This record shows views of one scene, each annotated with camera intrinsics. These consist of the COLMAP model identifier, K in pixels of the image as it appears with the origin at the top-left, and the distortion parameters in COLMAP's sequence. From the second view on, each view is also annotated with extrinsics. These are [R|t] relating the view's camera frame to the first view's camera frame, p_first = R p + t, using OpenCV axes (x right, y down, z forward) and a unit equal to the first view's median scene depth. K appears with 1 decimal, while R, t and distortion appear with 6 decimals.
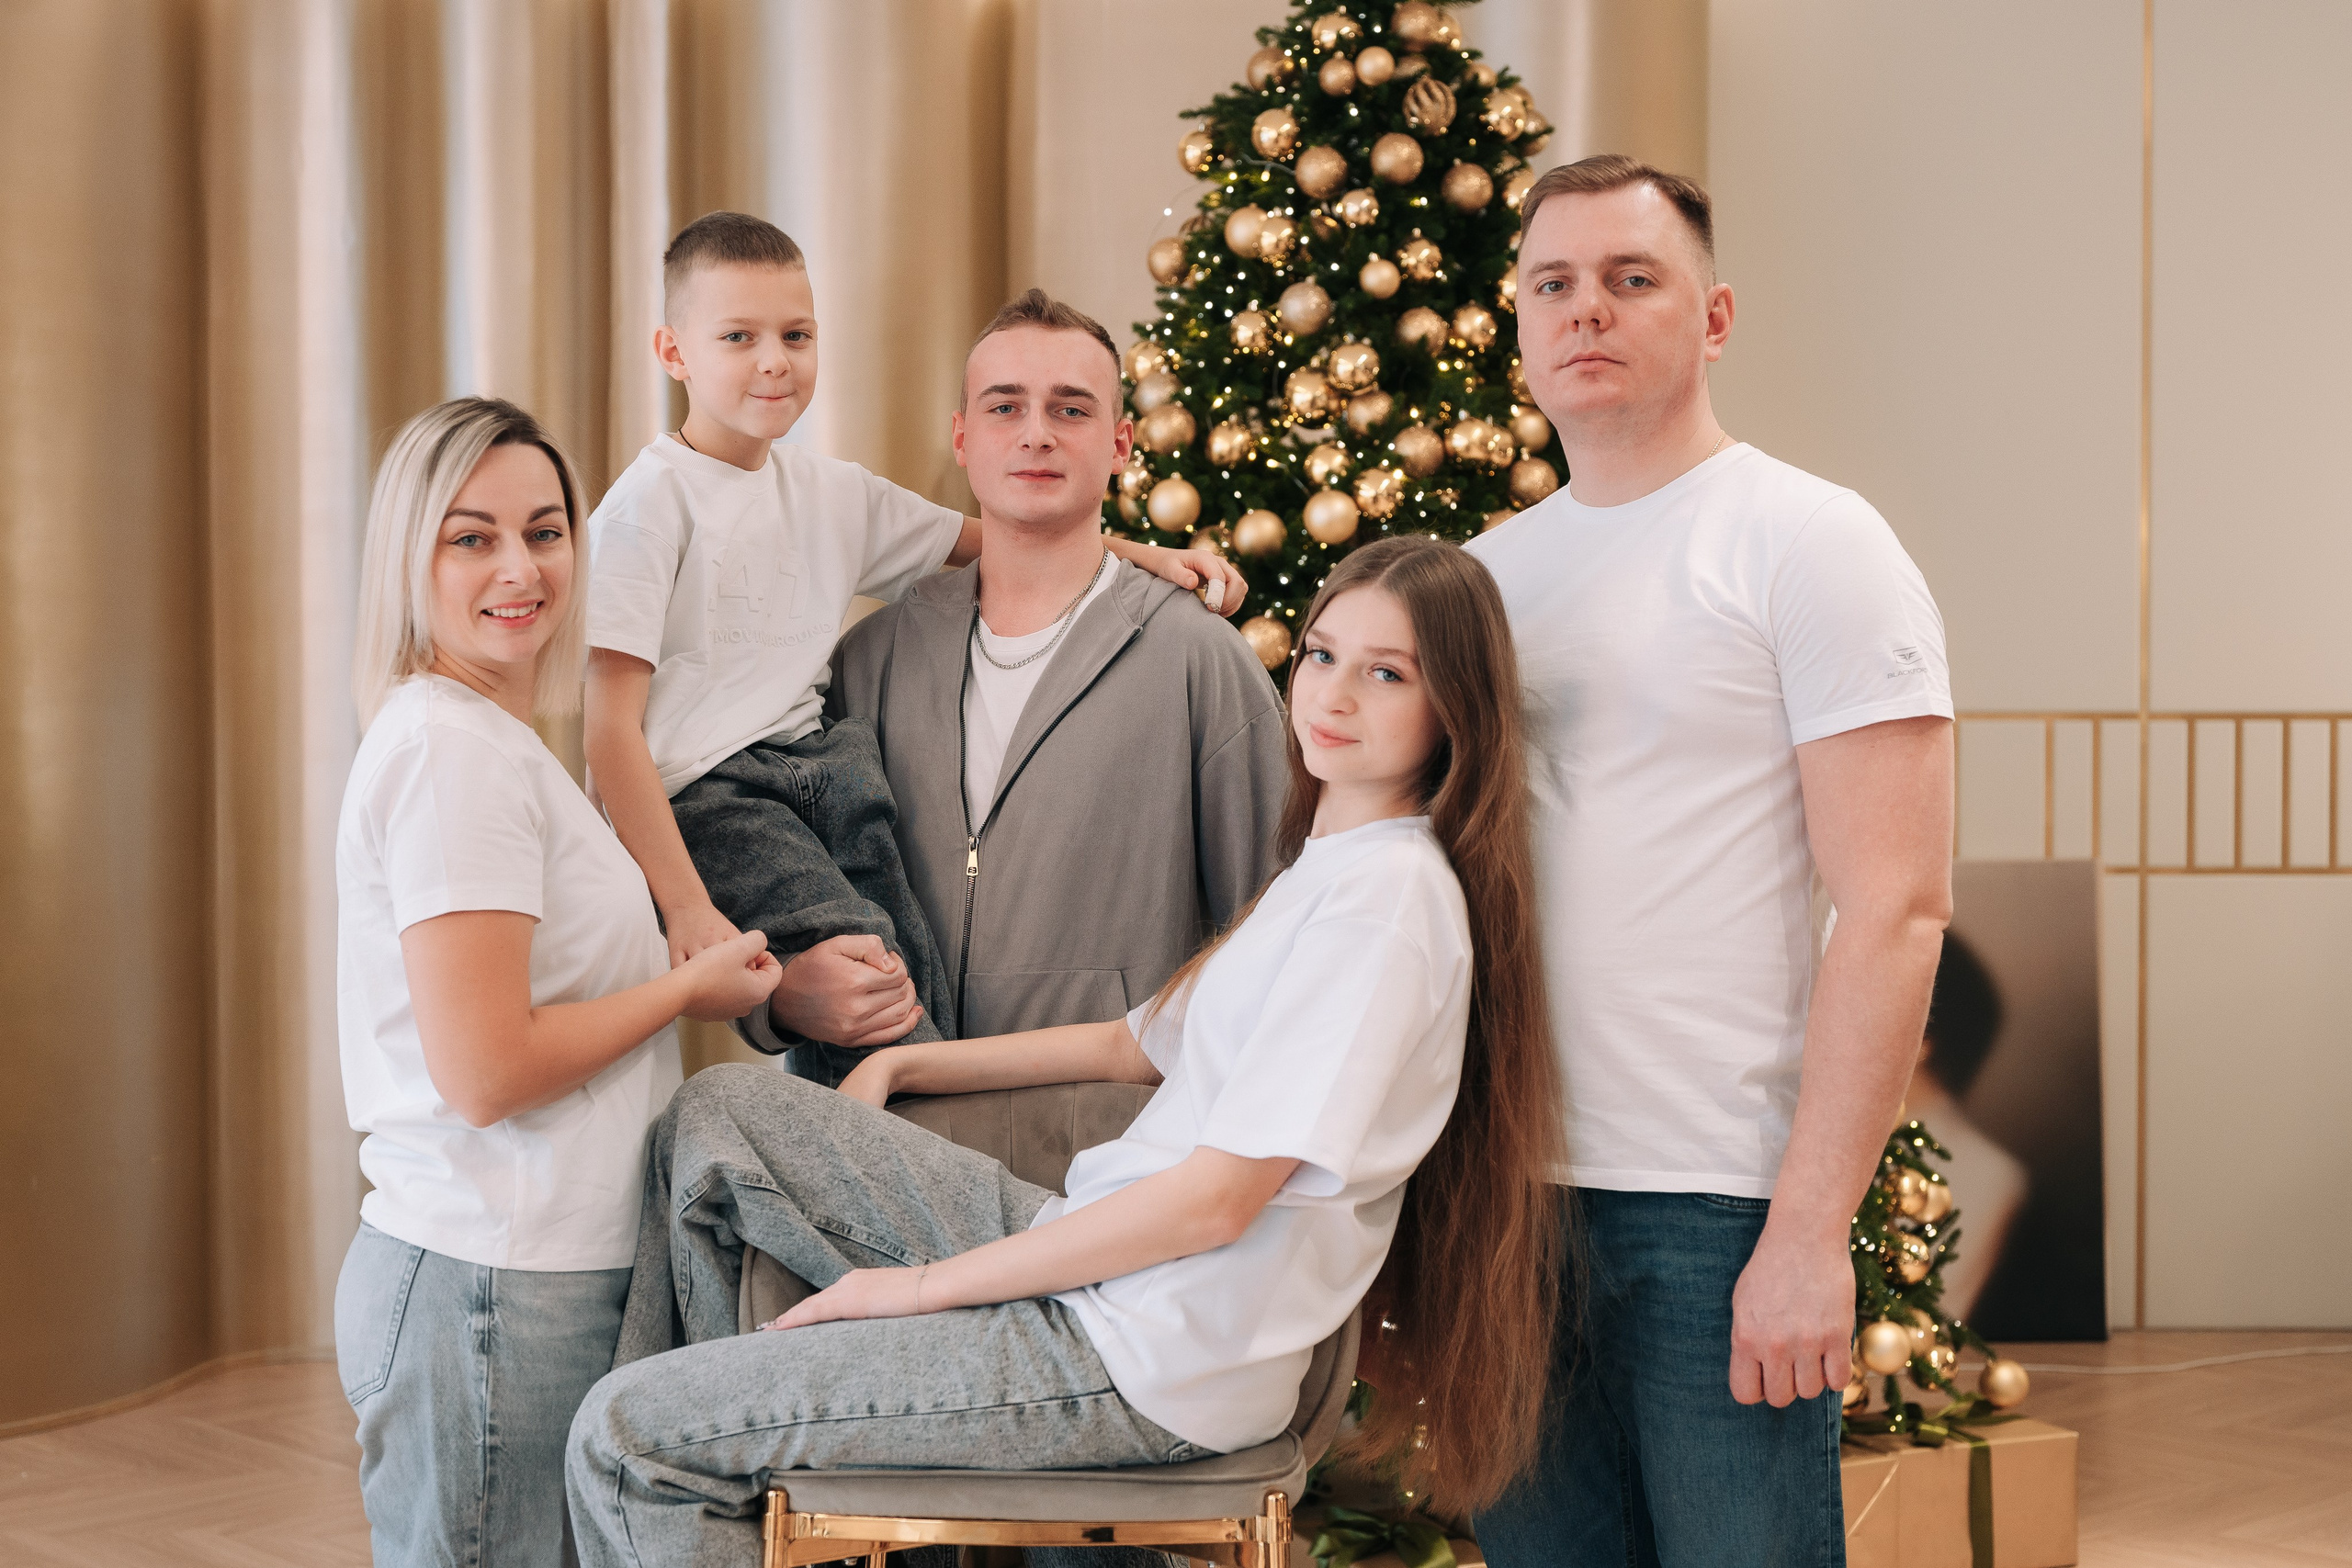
lens RADIAL K [[3342.5, 0, 1176.0], [0, 3342.5, 784.0], [0, 0, 1]] dist [-0.014522, -0.038993]
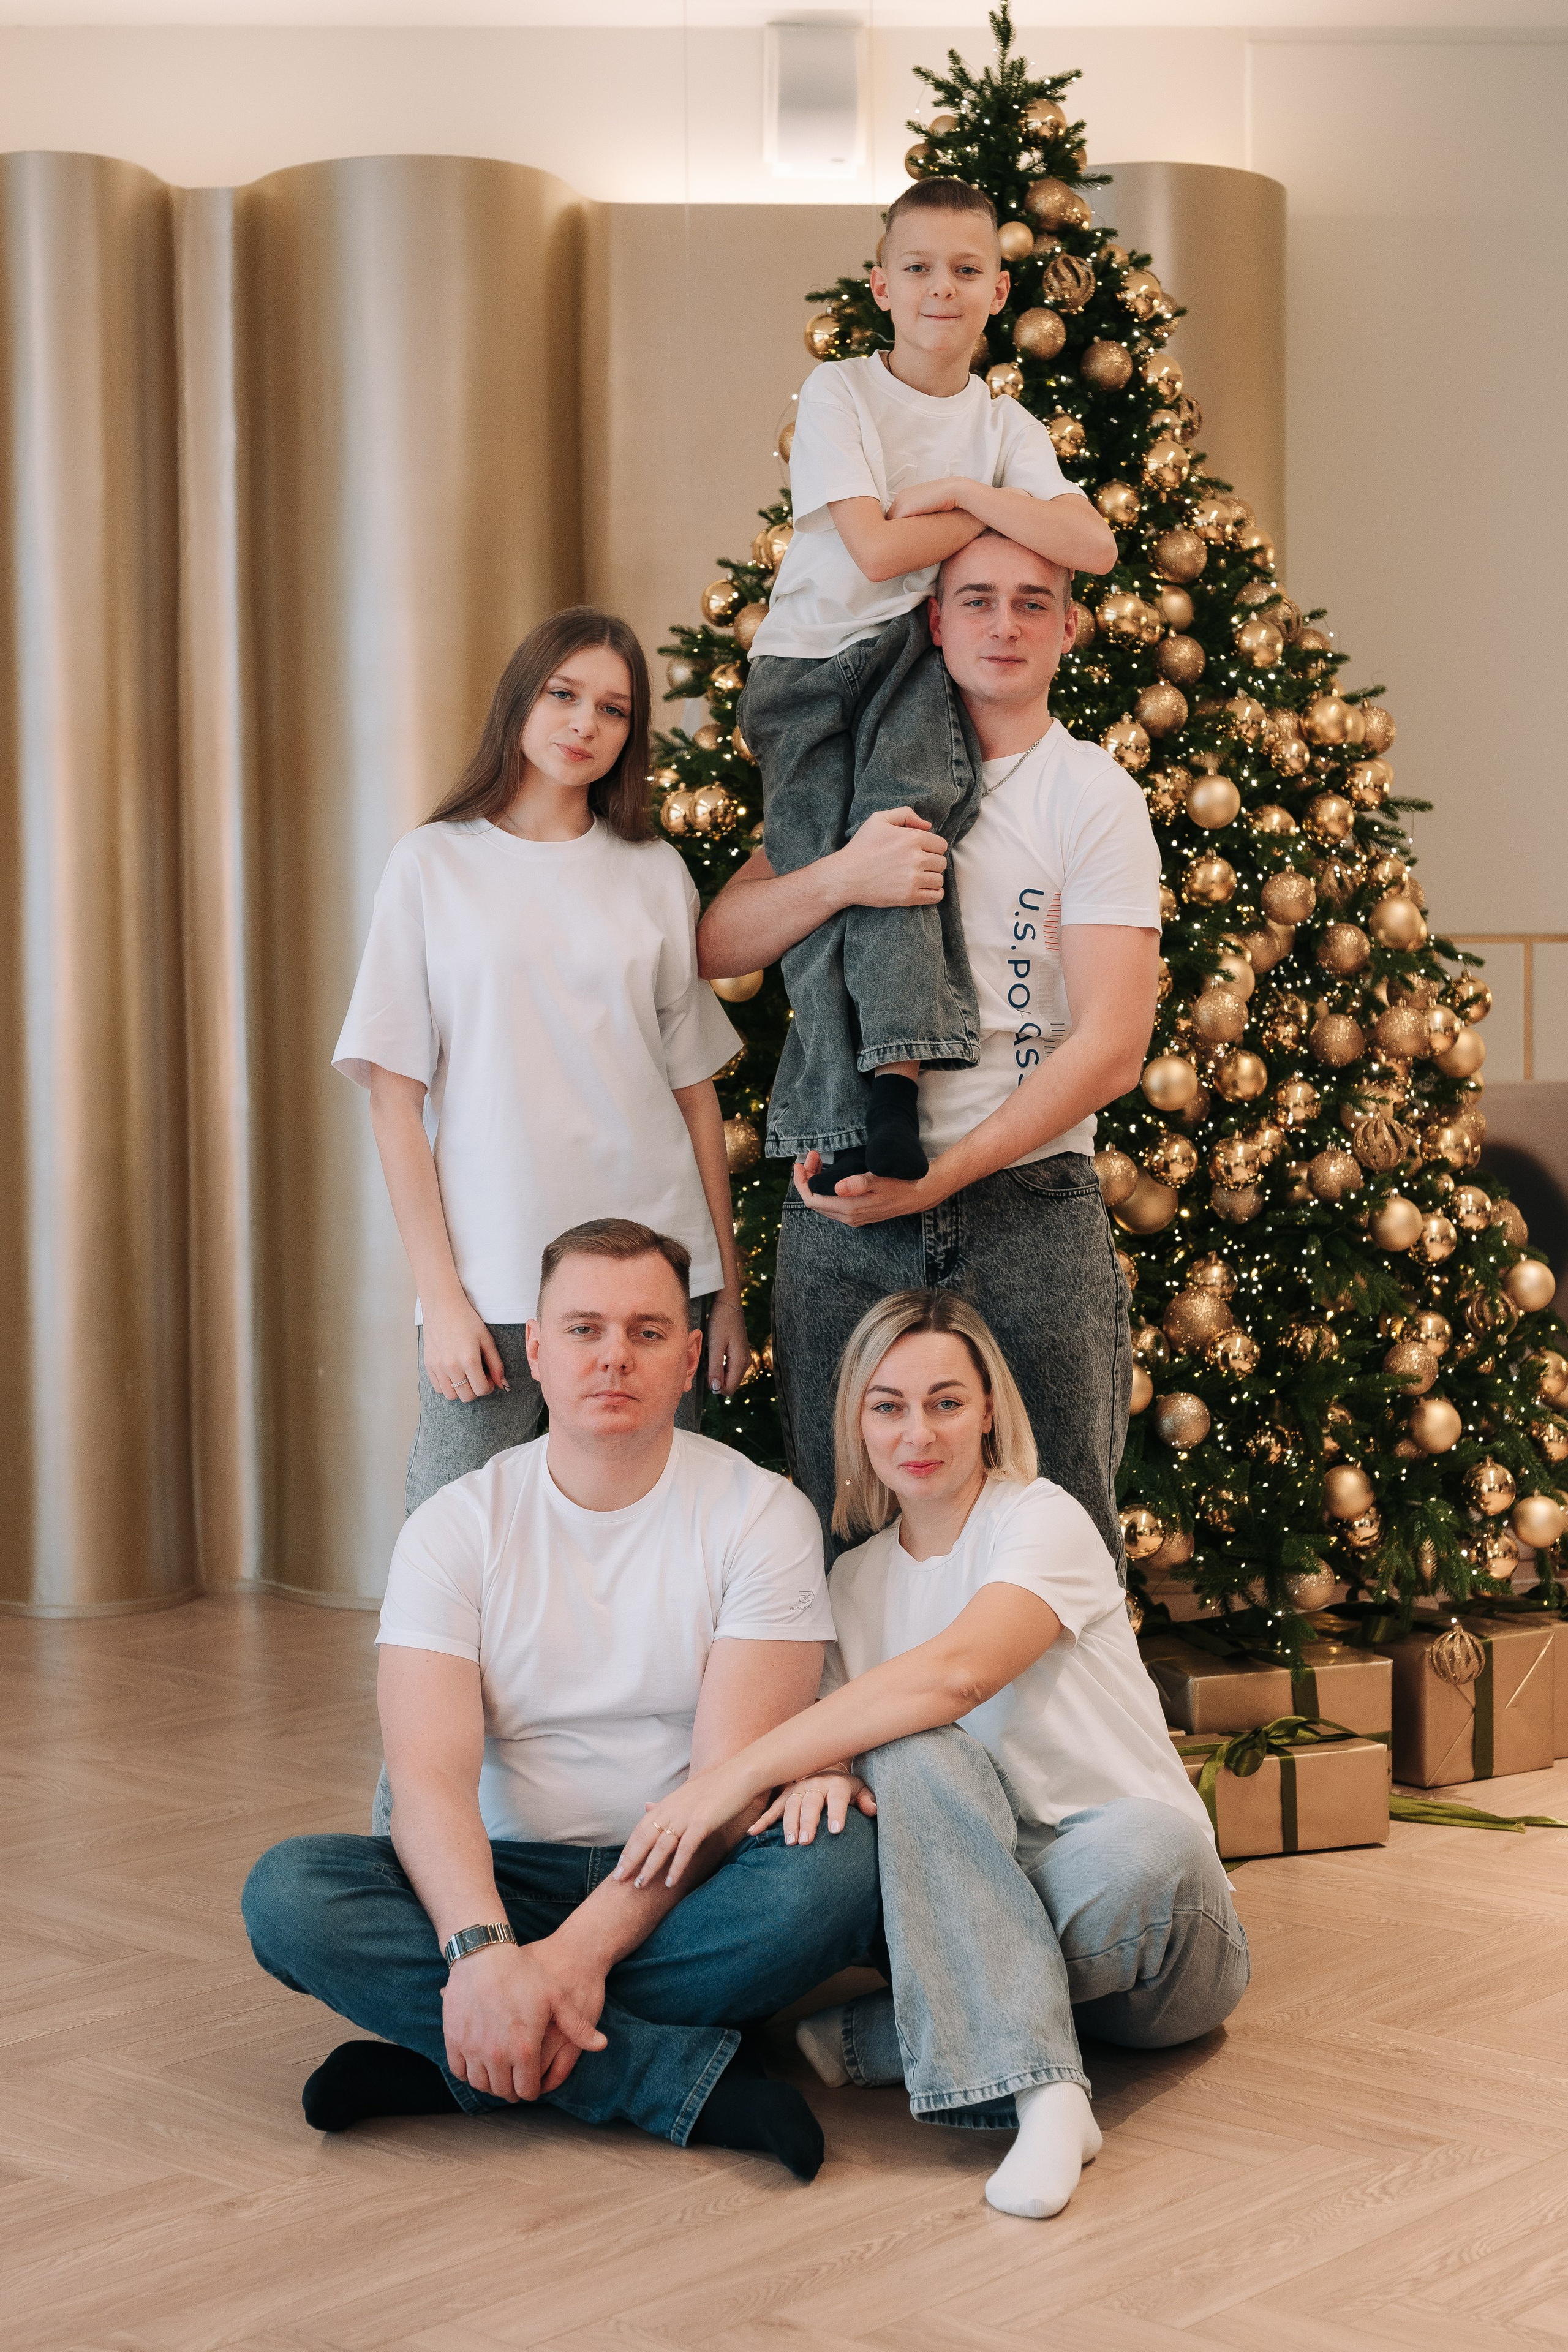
lens RADIAL K [[3342.8, 0, 784.0], [0, 3342.8, 1176.0], [0, 0, 1]] dist [-0.014522, -0.038993]
pose [[0.998320, -0.011639, 0.056752, -0.067711], [0.010612, 0.999775, 0.018366, 0.042850], [-0.056953, -0.017733, 0.998219, 0.012280]]
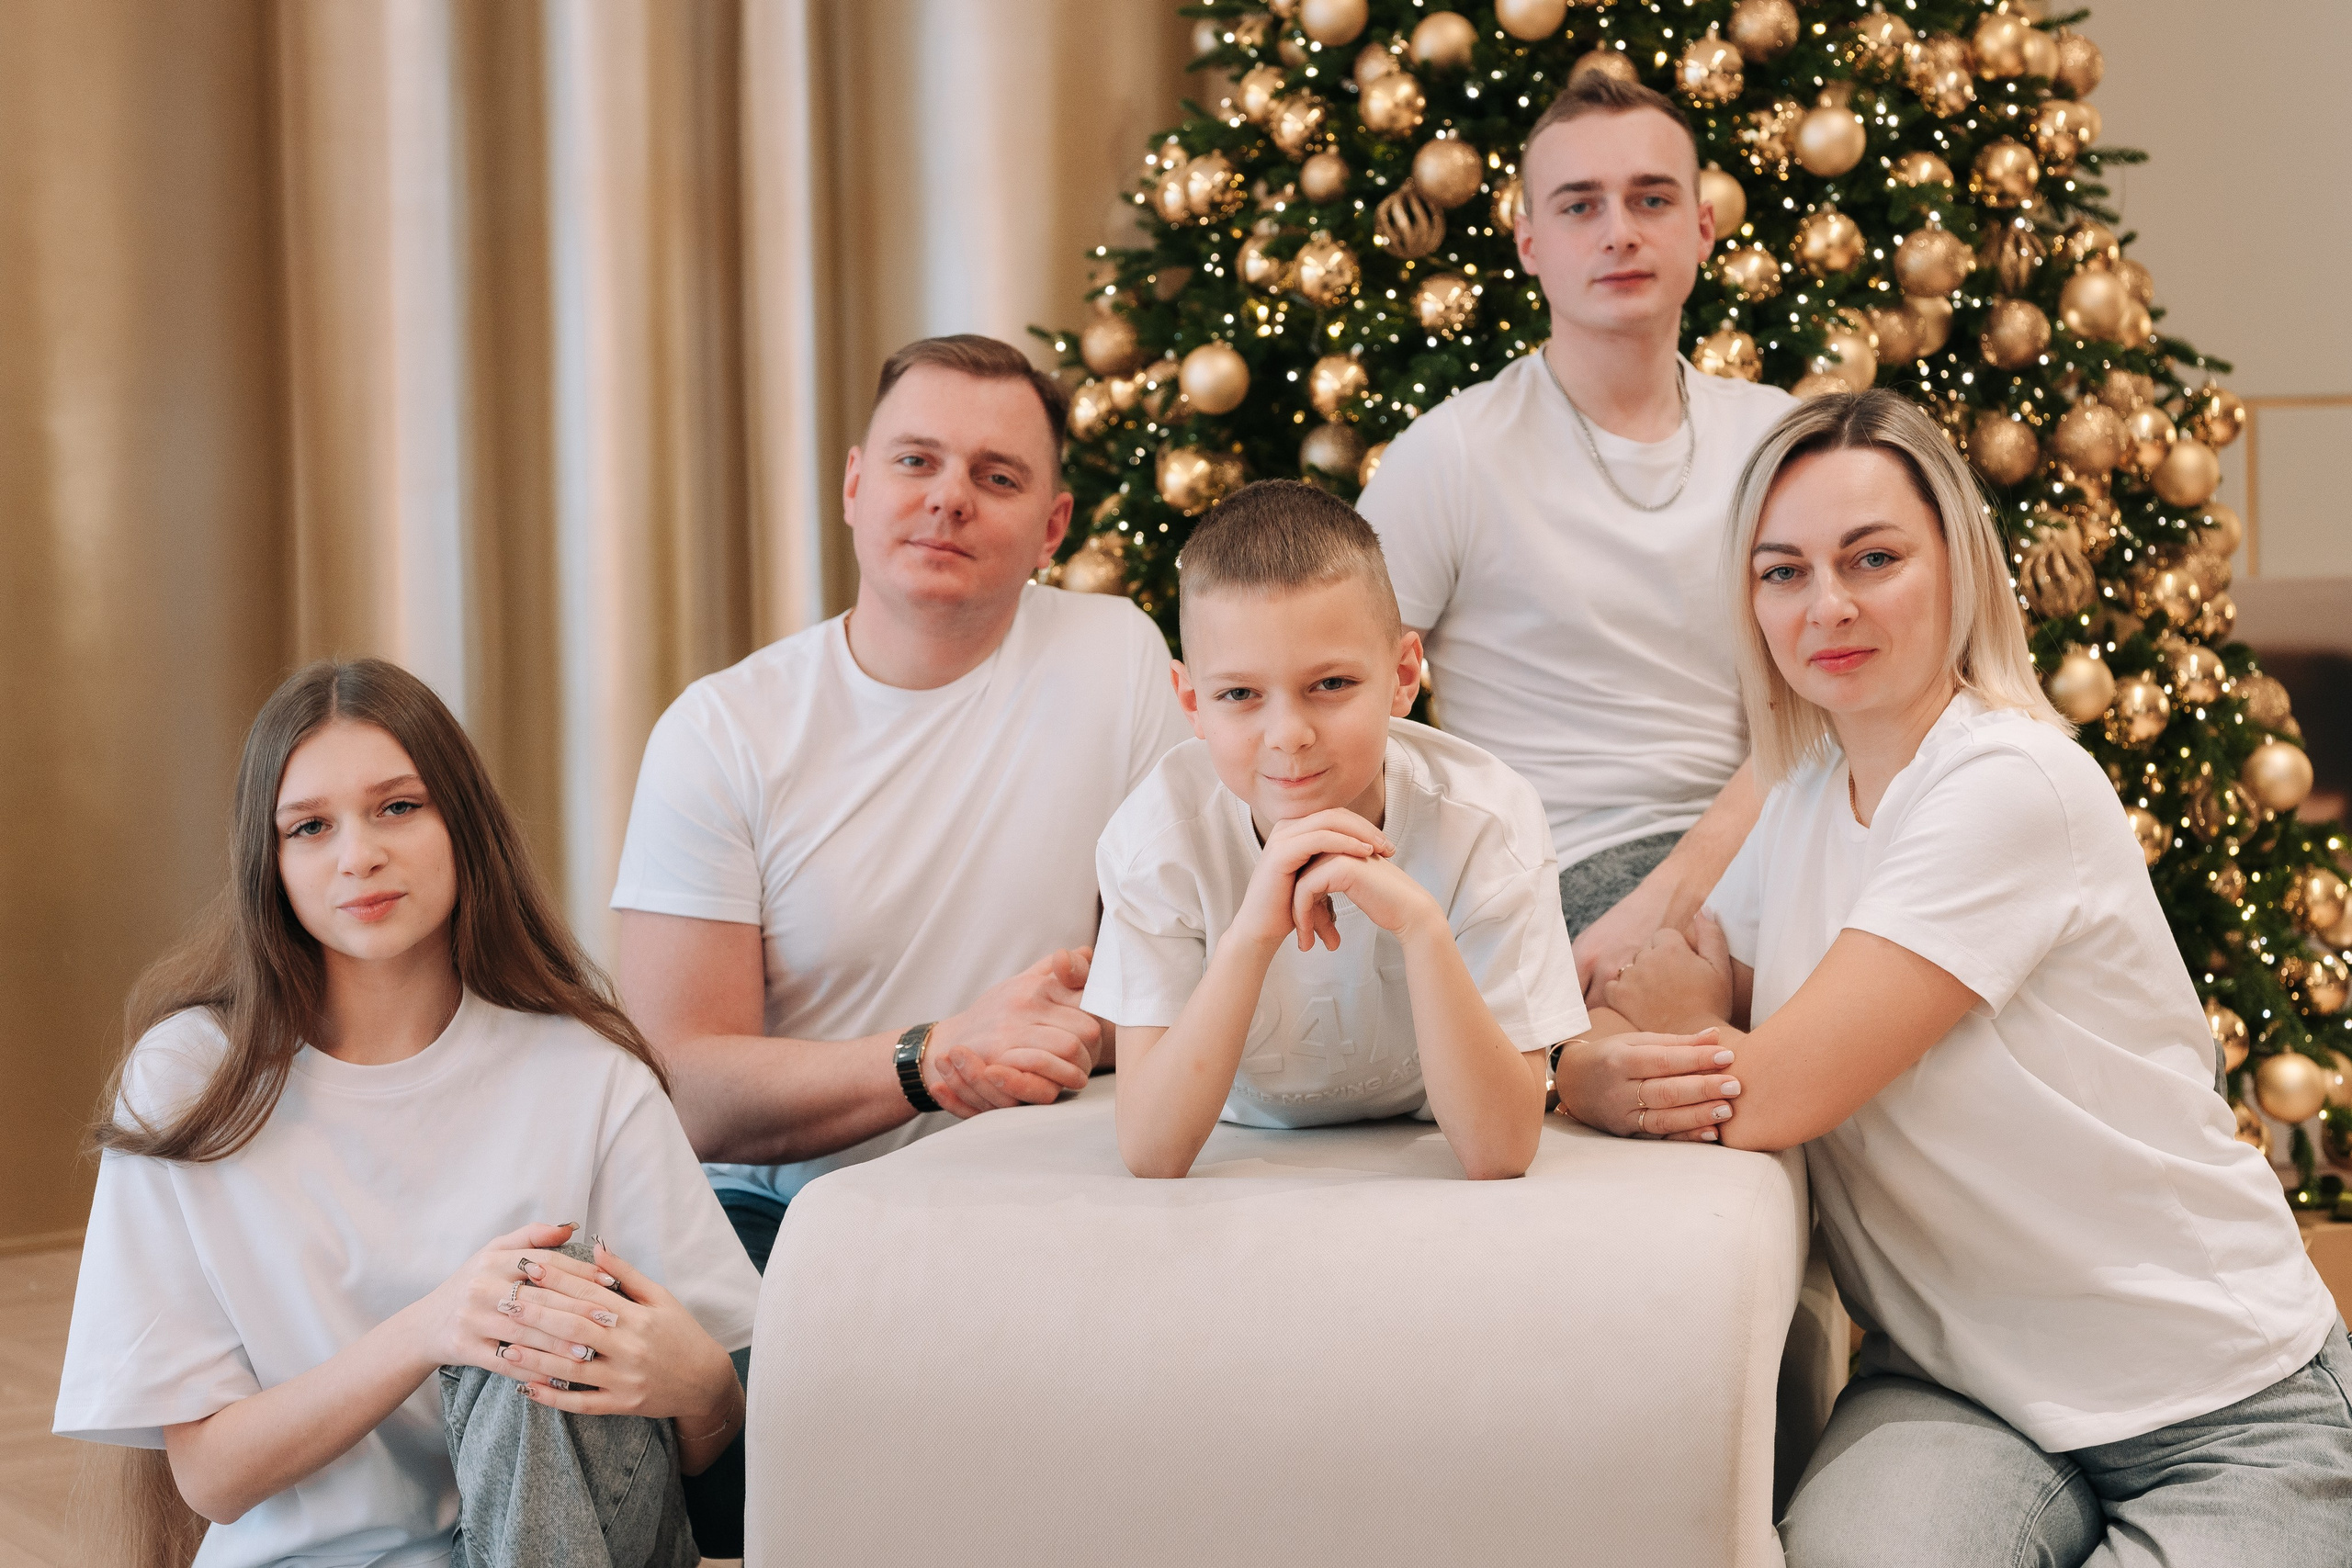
lens RADIAL K [[3423.4, 0, 1114.9], [0, 3423.4, 748.1], [0, 0, 1]] dist [-0.000943, -0.088718]
pose [[0.992562, -0.015187, -0.120787, 0.041211], [0.015218, 0.999884, -0.000662, 0.085436], [0.120783, -0.001181, 0.992678, 0.192148]]
